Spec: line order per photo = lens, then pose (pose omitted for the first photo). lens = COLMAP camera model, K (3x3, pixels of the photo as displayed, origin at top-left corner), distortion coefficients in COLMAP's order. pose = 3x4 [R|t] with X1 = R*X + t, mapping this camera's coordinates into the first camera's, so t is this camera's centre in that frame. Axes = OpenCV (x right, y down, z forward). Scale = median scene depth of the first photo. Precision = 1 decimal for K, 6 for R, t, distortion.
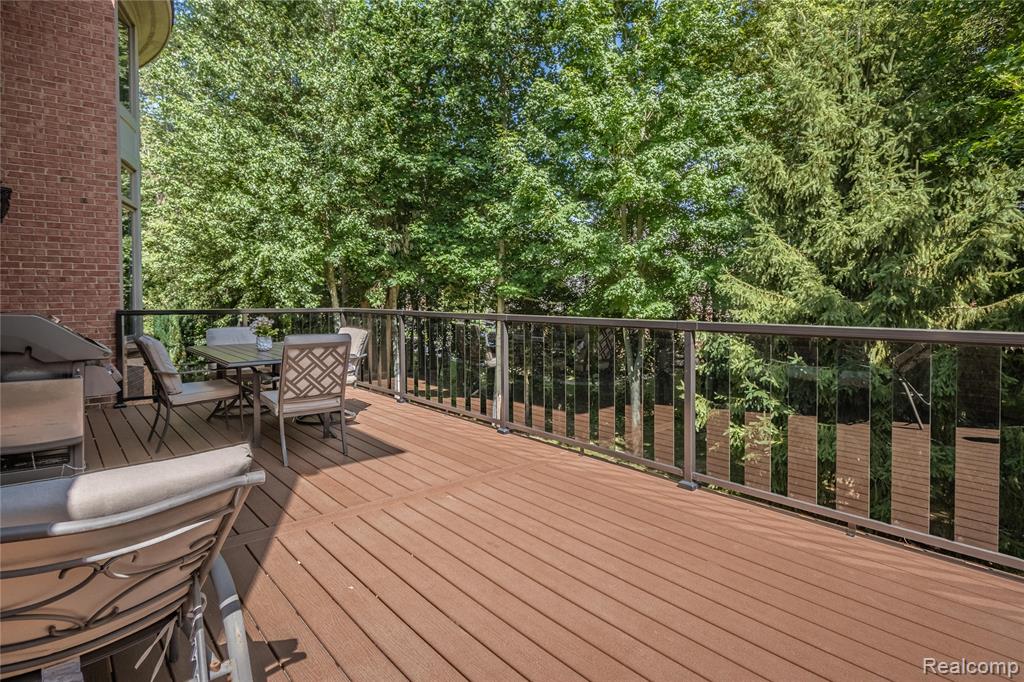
lens RADIAL K [[544.8, 0, 499.2], [0, 544.8, 306.2], [0, 0, 1]] dist [0.002197, -0.000819]
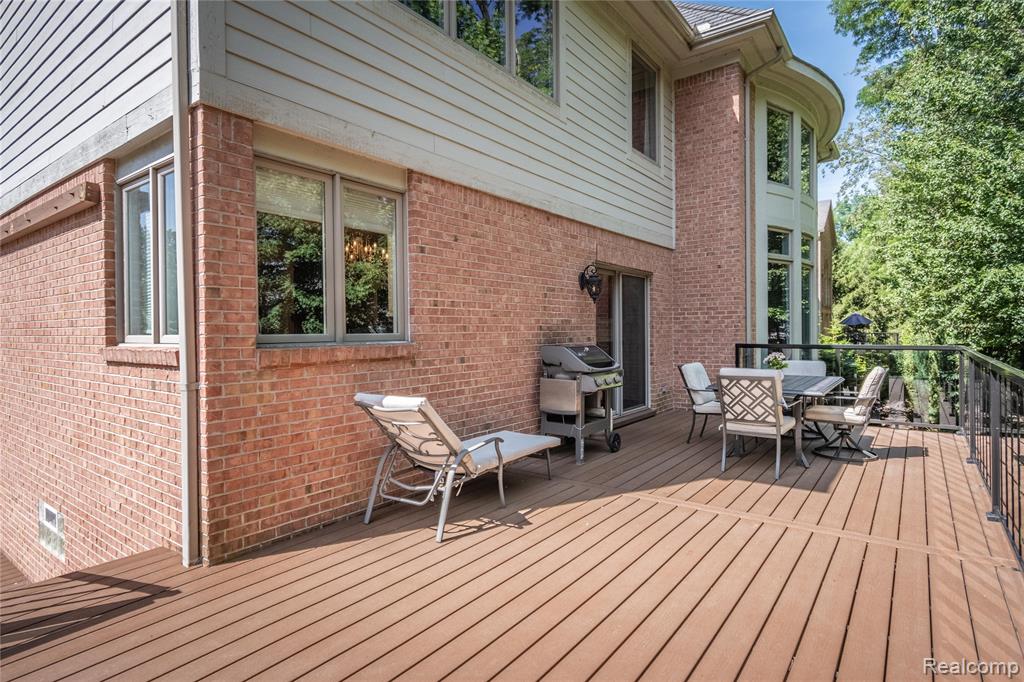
lens RADIAL K [[544.8, 0, 548.1], [0, 544.8, 332.6], [0, 0, 1]] dist [0.002197, -0.000819]
pose [[0.272484, 0.000840, -0.962160, 0.513910], [-0.005338, 0.999986, -0.000638, -0.017923], [0.962145, 0.005310, 0.272485, 0.188330]]
